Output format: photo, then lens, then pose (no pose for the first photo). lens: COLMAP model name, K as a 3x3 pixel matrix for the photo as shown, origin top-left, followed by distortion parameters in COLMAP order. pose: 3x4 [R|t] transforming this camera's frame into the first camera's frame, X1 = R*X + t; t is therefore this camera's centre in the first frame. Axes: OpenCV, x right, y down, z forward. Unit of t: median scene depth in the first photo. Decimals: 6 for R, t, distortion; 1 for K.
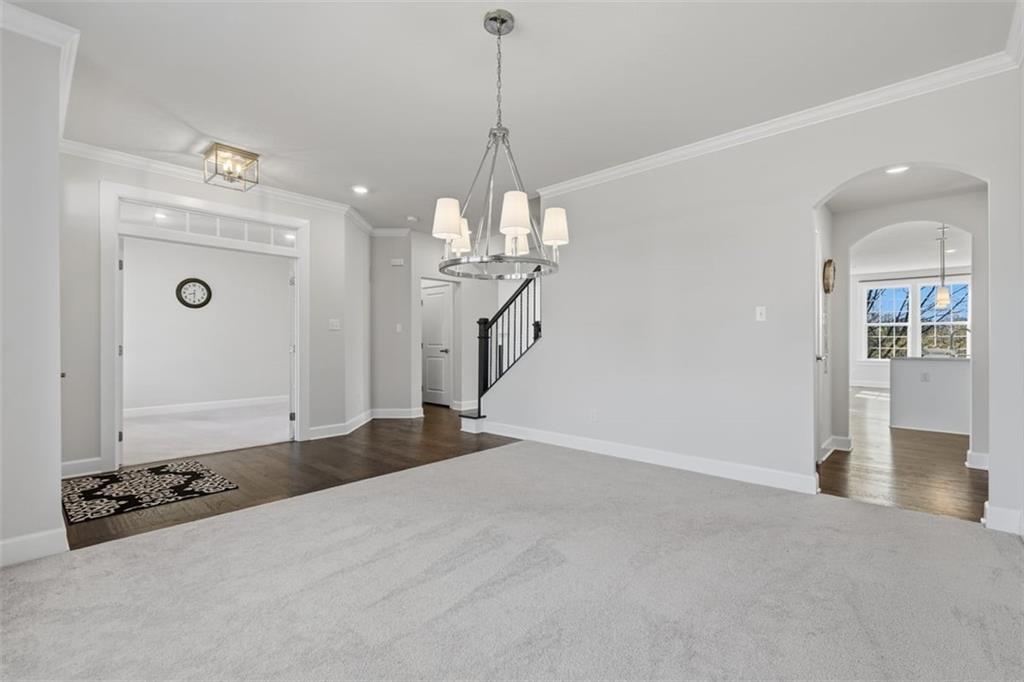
lens RADIAL K [[457.4, 0, 510.0], [0, 457.4, 341.2], [0, 0, 1]] dist [0.000073, 0.000080]
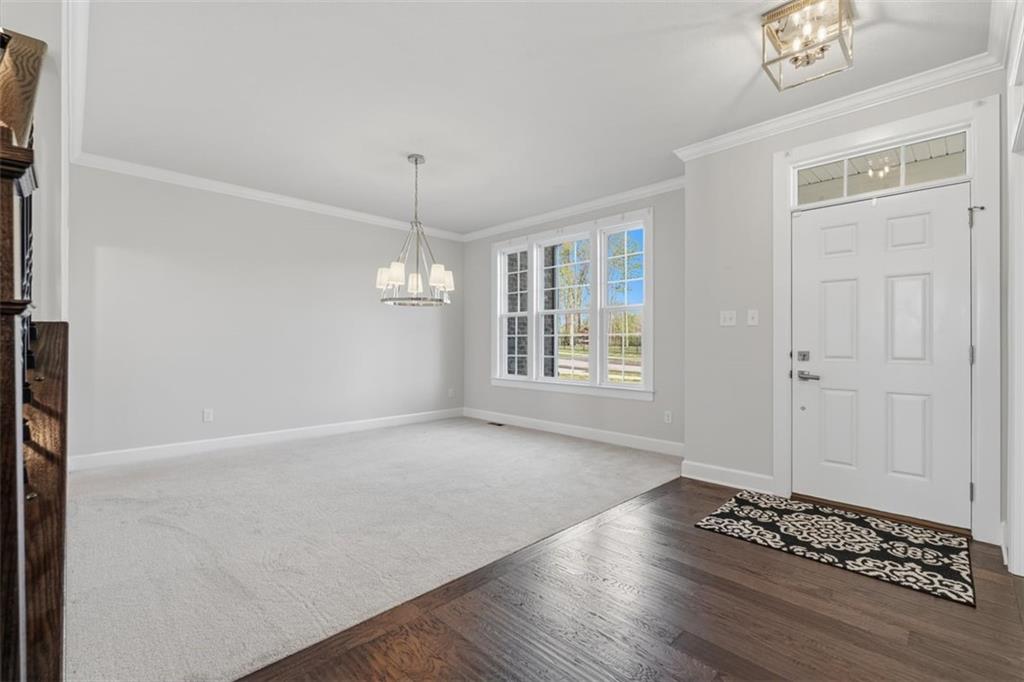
lens RADIAL K [[457.4, 0, 510.0], [0, 457.4, 341.2], [0, 0, 1]] dist [0.000073, 0.000080]
pose [[-0.999443, -0.009057, 0.032130, -0.262810], [-0.009341, 0.999919, -0.008699, 0.009281], [-0.032049, -0.008994, -0.999446, 1.615688]]
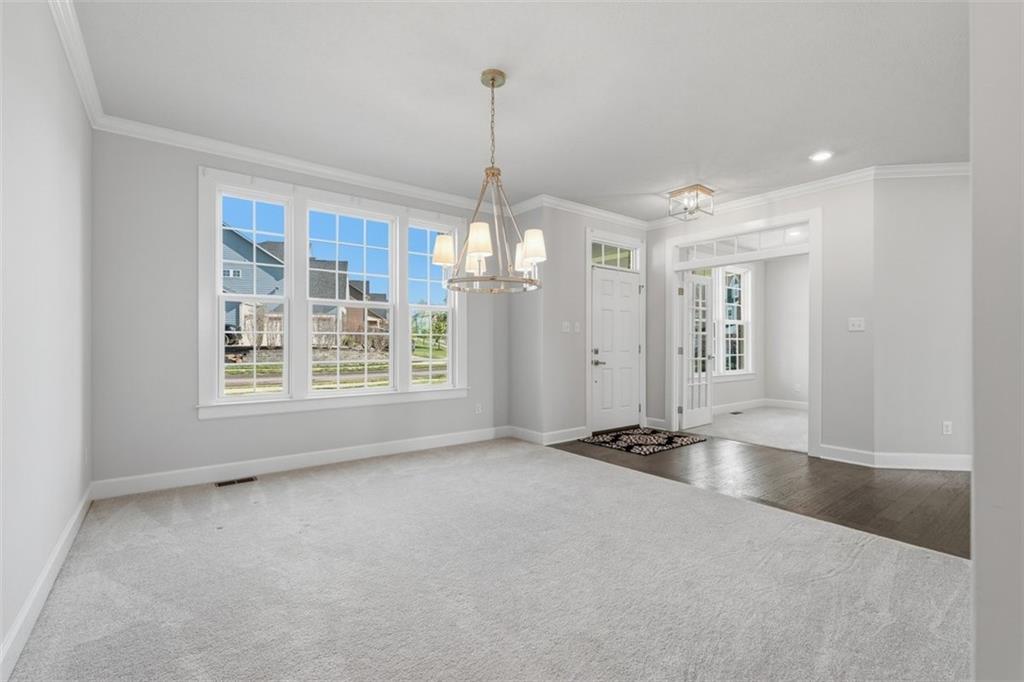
lens RADIAL K [[457.4, 0, 510.0], [0, 457.4, 341.2], [0, 0, 1]] dist [0.000073, 0.000080]
pose [[-0.141377, 0.001100, -0.989955, 0.688058], [-0.003791, 0.999991, 0.001653, -0.008807], [0.989949, 0.003987, -0.141371, 0.709145]]
